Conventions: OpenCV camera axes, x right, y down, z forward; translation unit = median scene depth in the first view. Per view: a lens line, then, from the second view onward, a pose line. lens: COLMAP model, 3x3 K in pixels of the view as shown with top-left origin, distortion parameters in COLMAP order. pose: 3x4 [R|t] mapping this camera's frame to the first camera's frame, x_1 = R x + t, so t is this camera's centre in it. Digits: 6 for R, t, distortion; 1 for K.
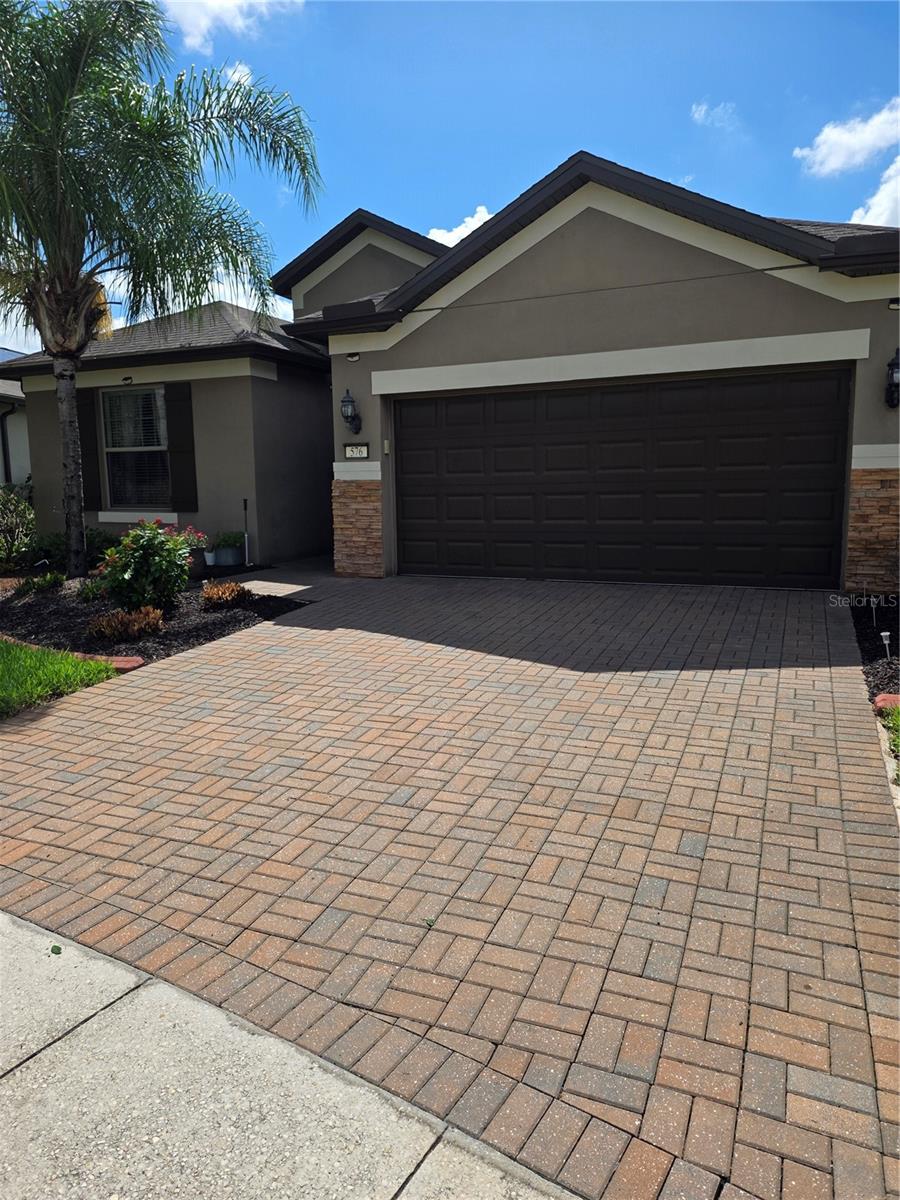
lens RADIAL K [[802.8, 0, 445.4], [0, 802.8, 594.4], [0, 0, 1]] dist [0.096980, -0.120449]
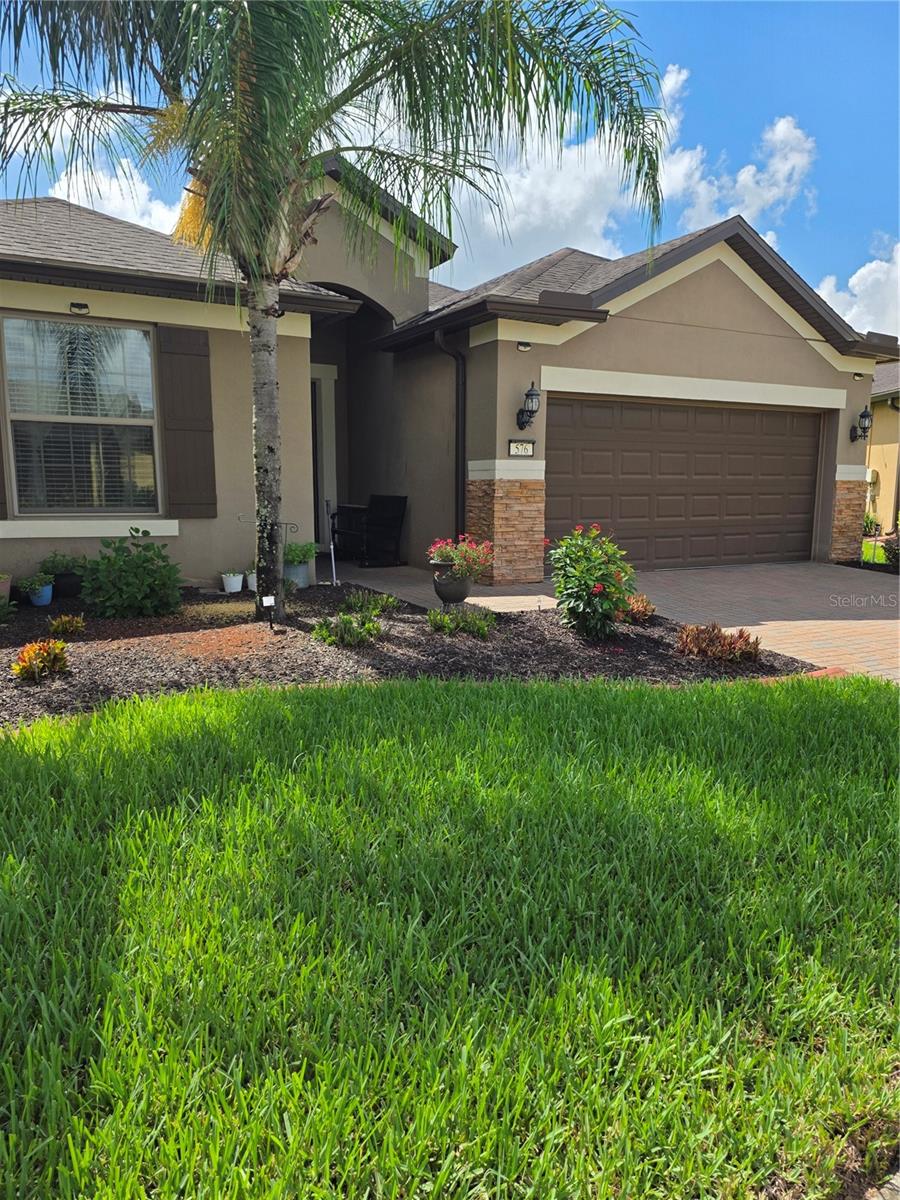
lens RADIAL K [[802.8, 0, 445.4], [0, 802.8, 594.4], [0, 0, 1]] dist [0.096980, -0.120449]
pose [[0.608684, -0.094171, 0.787805, -0.918363], [0.090047, 0.994715, 0.049330, -0.064628], [-0.788287, 0.040913, 0.613947, 0.510295]]
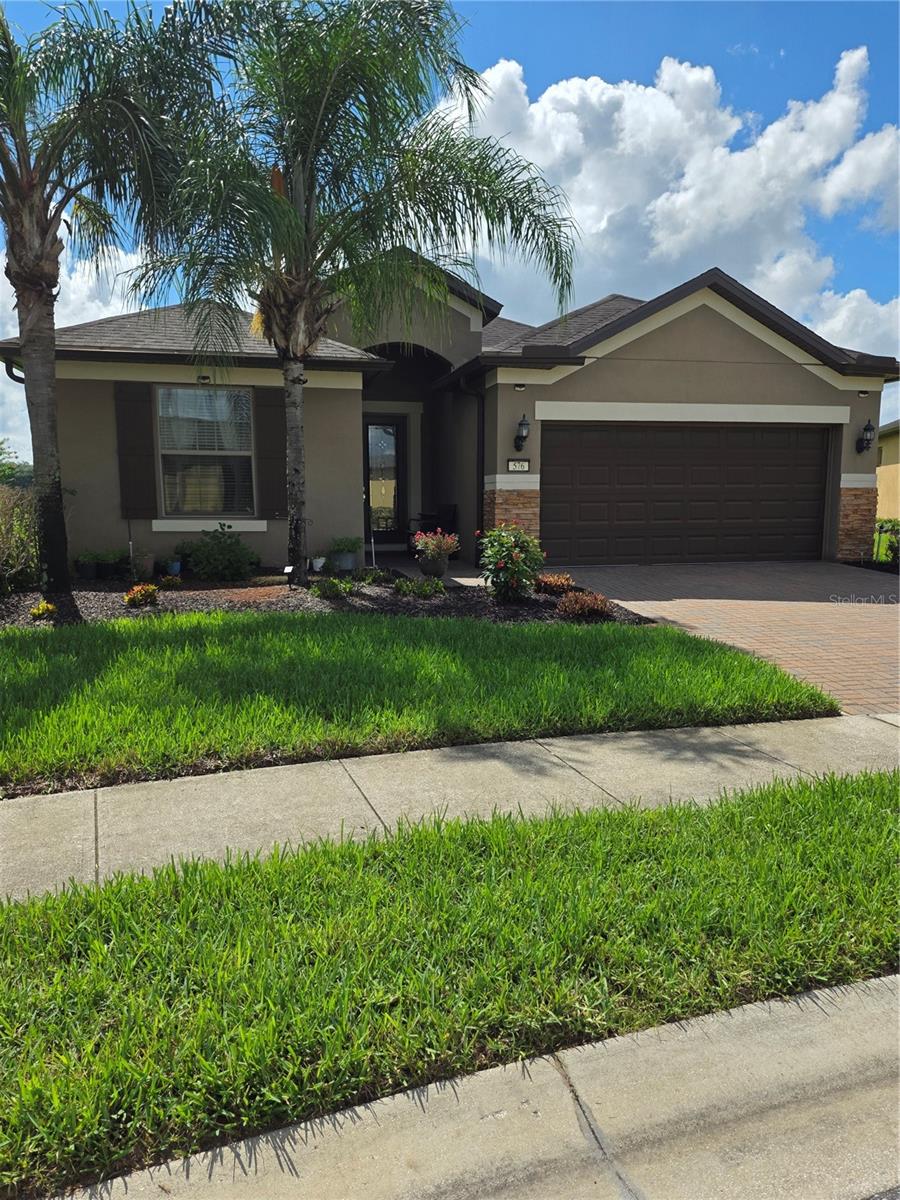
lens RADIAL K [[802.8, 0, 445.4], [0, 802.8, 594.4], [0, 0, 1]] dist [0.096980, -0.120449]
pose [[0.795053, -0.062349, 0.603327, -0.939927], [0.072236, 0.997356, 0.007878, -0.003635], [-0.602223, 0.037318, 0.797455, 0.117801]]
